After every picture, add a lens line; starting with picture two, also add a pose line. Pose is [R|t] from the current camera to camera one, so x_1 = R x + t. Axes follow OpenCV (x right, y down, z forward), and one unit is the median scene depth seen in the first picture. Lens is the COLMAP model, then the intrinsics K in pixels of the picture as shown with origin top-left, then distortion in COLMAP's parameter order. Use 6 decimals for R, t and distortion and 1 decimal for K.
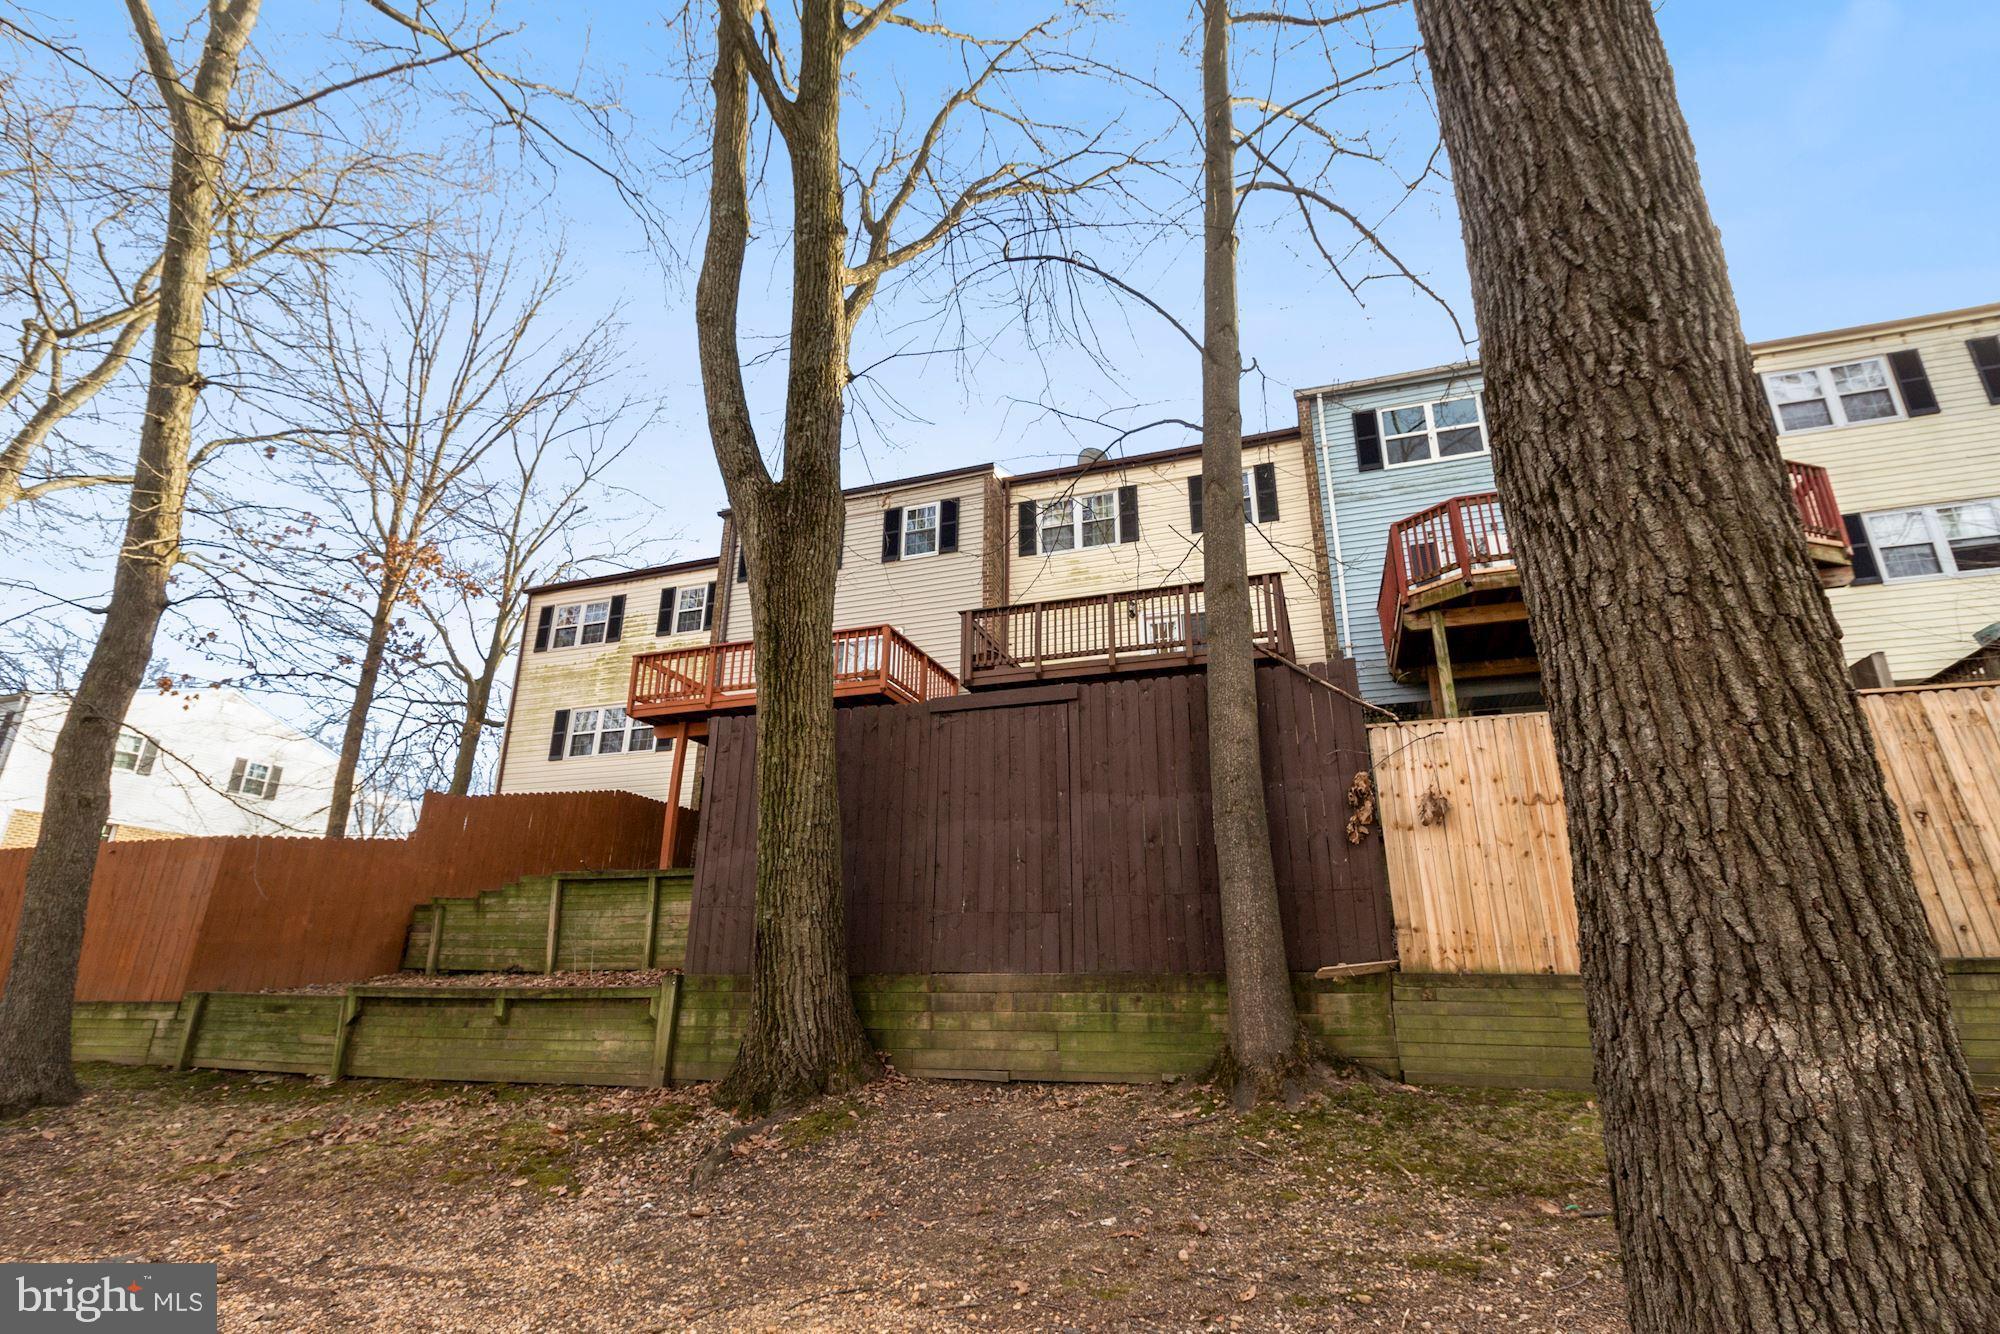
lens RADIAL K [[945.0, 0, 1001.3], [0, 945.0, 662.9], [0, 0, 1]] dist [0.001018, 0.000265]
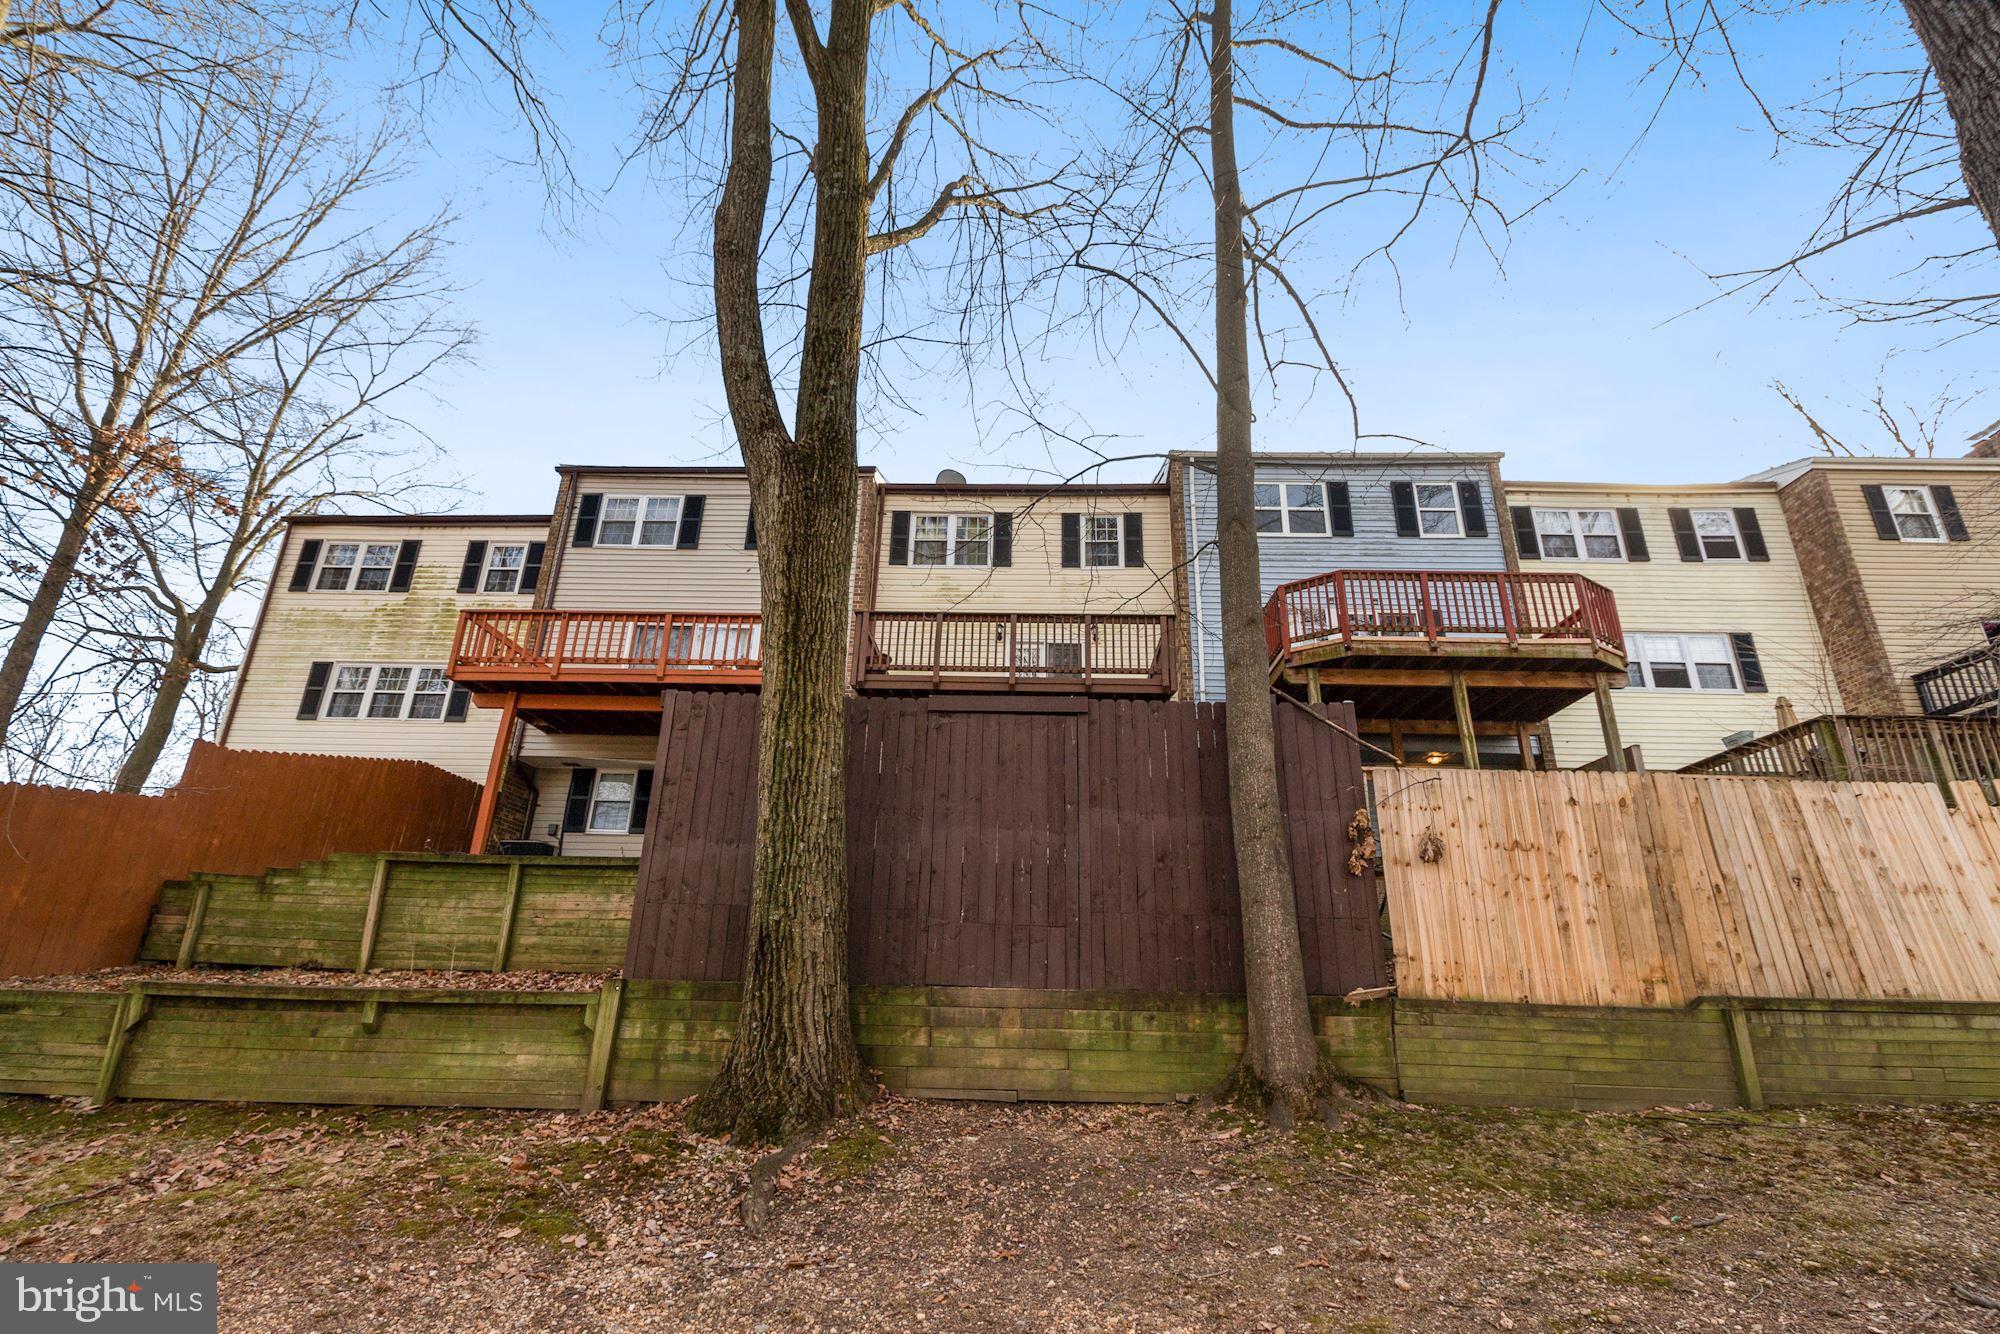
lens RADIAL K [[917.1, 0, 1000.0], [0, 917.1, 667.0], [0, 0, 1]] dist [0.002163, 0.000337]
pose [[0.956706, 0.120294, 0.265033, -0.179683], [-0.115358, 0.992736, -0.034172, 0.022422], [-0.267219, 0.002119, 0.963634, 0.061670]]
